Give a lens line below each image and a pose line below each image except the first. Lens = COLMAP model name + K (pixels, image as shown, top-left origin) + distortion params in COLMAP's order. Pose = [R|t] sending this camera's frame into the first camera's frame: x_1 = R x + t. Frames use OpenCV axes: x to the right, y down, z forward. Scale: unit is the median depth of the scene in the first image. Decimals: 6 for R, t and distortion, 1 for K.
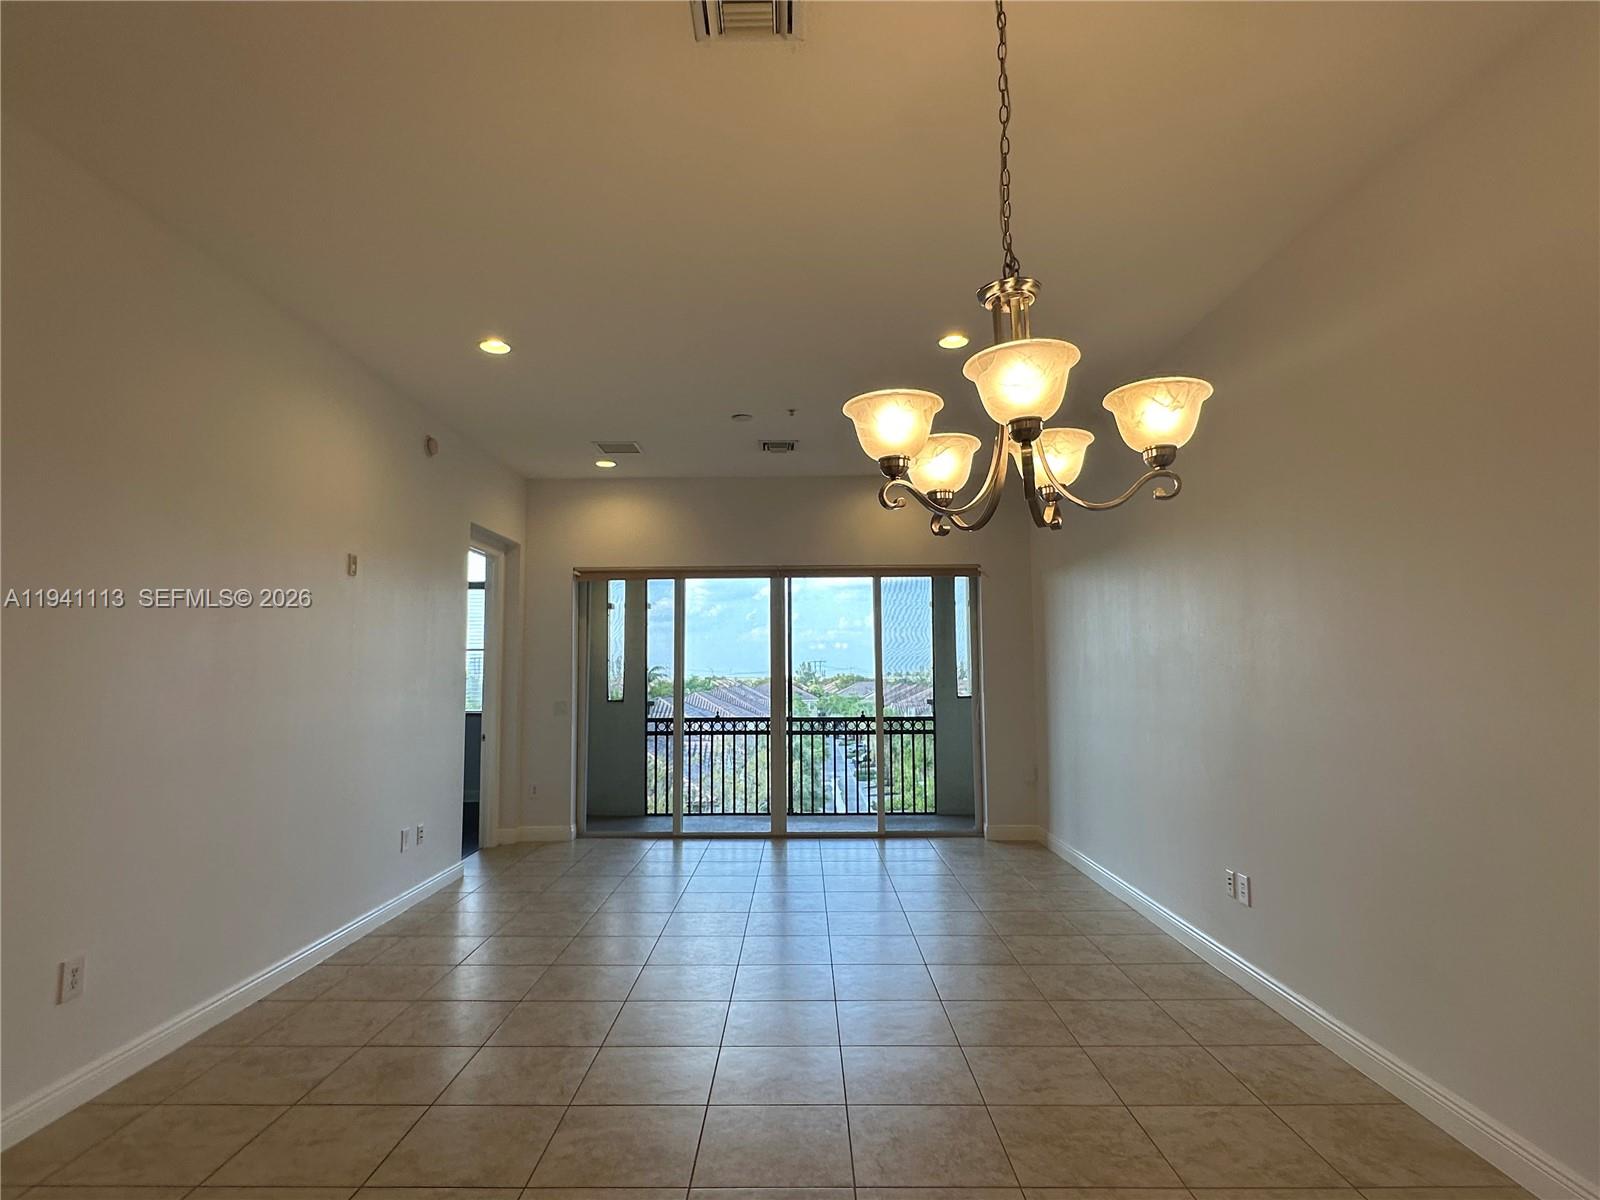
lens RADIAL K [[859.7, 0, 794.1], [0, 859.7, 596.1], [0, 0, 1]] dist [-0.003891, 0.000339]
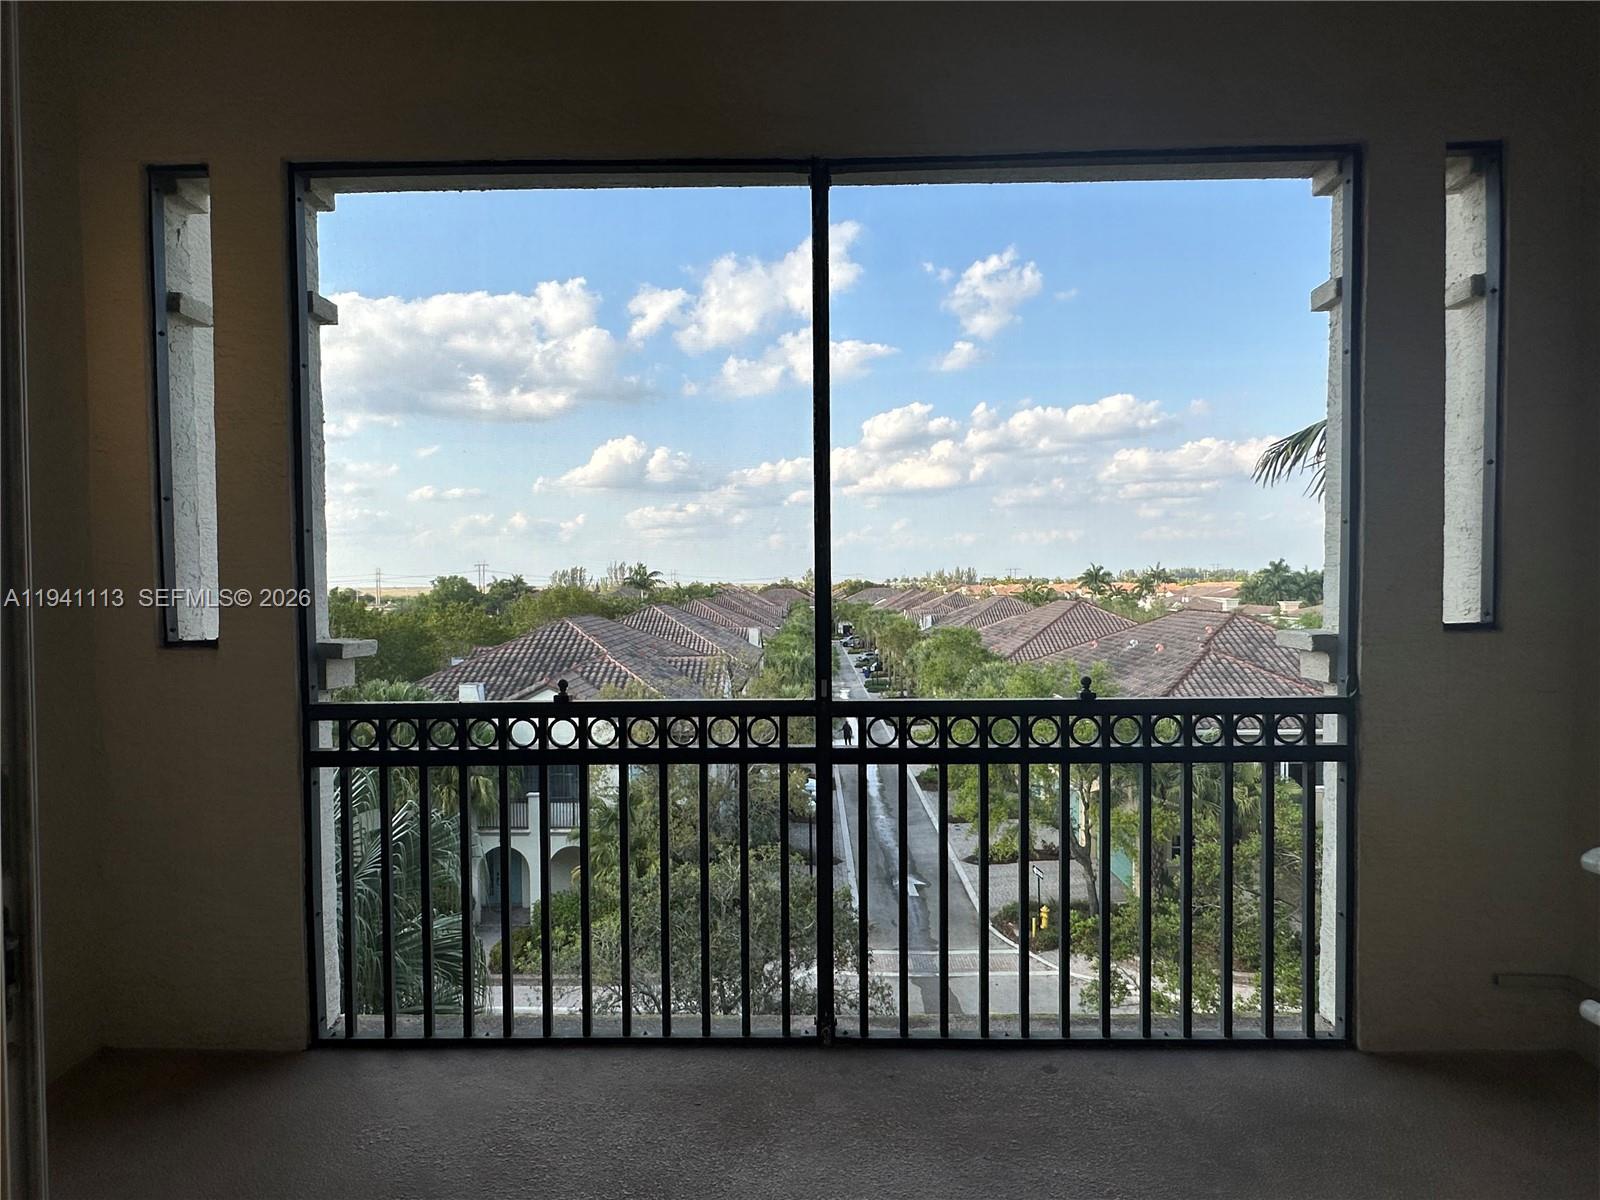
lens RADIAL K [[859.7, 0, 797.5], [0, 859.7, 601.7], [0, 0, 1]] dist [-0.003891, 0.000339]
pose [[0.999989, -0.003396, -0.003227, -0.011701], [0.003744, 0.993363, 0.114964, 0.077088], [0.002816, -0.114975, 0.993364, 0.727334]]
